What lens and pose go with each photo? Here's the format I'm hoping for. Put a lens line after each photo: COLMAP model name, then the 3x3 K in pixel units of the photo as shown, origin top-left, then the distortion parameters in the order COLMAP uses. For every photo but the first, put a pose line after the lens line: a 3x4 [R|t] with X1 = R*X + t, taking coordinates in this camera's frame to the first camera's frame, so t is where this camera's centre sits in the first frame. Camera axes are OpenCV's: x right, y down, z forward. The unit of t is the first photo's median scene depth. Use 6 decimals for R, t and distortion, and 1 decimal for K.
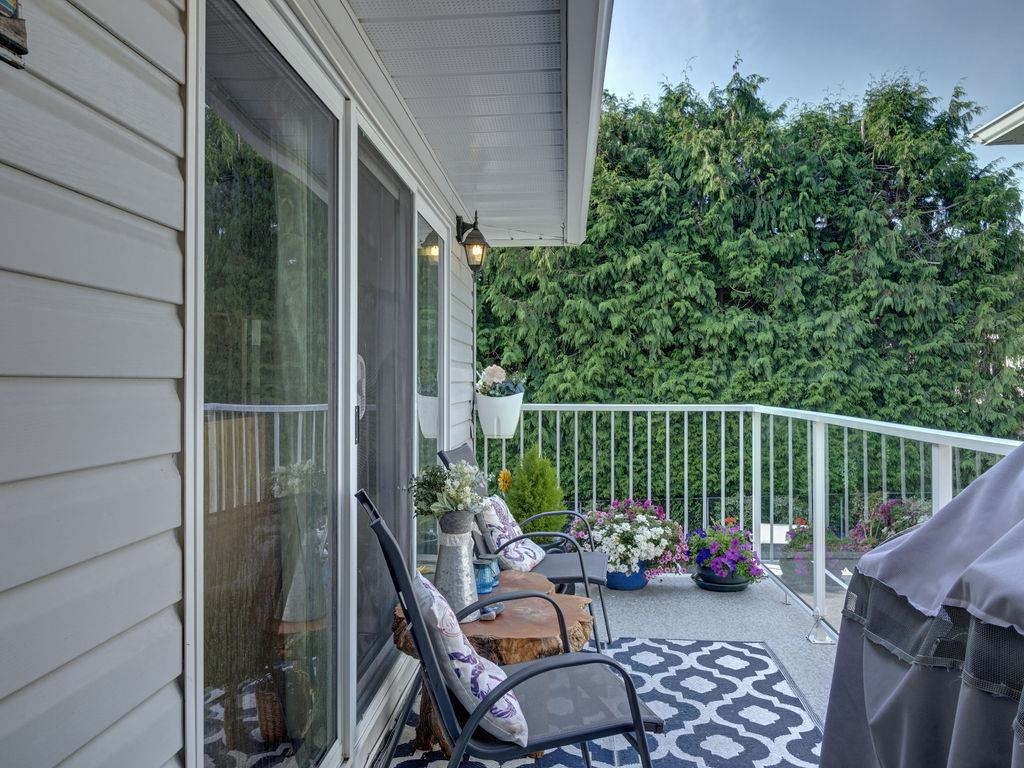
lens RADIAL K [[777.1, 0, 512.0], [0, 777.1, 384.0], [0, 0, 1]] dist [-0.039610, 0.000454]
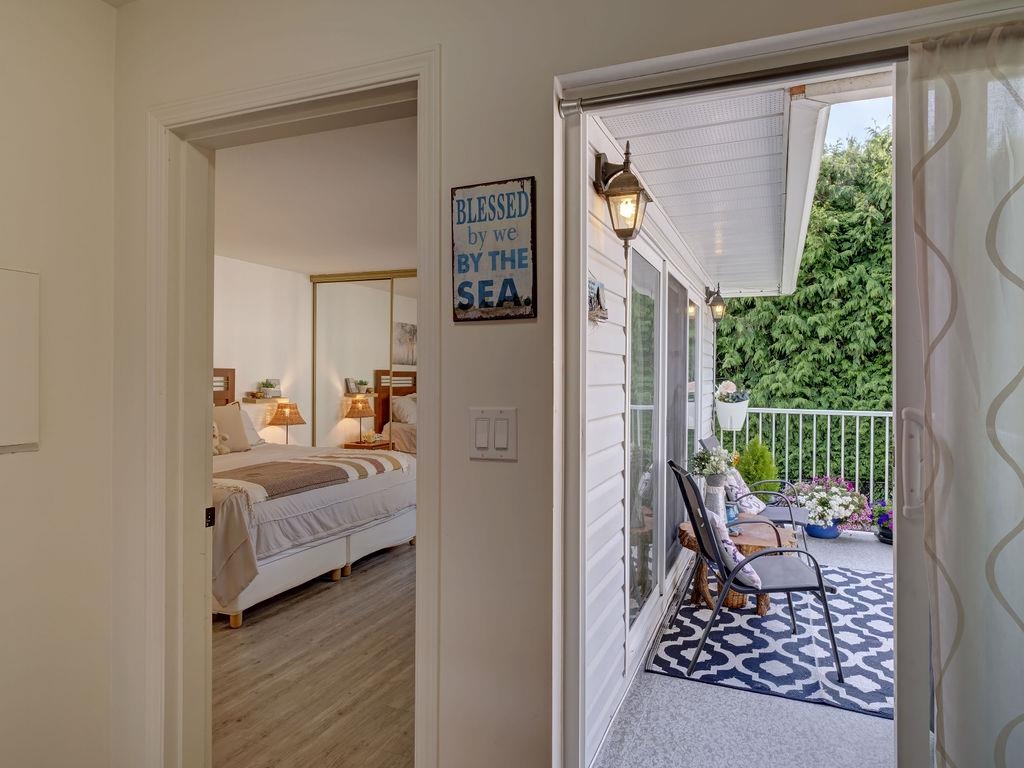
lens RADIAL K [[647.4, 0, 512.8], [0, 647.4, 377.0], [0, 0, 1]] dist [-0.003871, -0.000482]
pose [[0.950121, 0.010312, -0.311712, -0.009932], [-0.009073, 0.999944, 0.005424, -0.012333], [0.311751, -0.002325, 0.950161, -0.107168]]
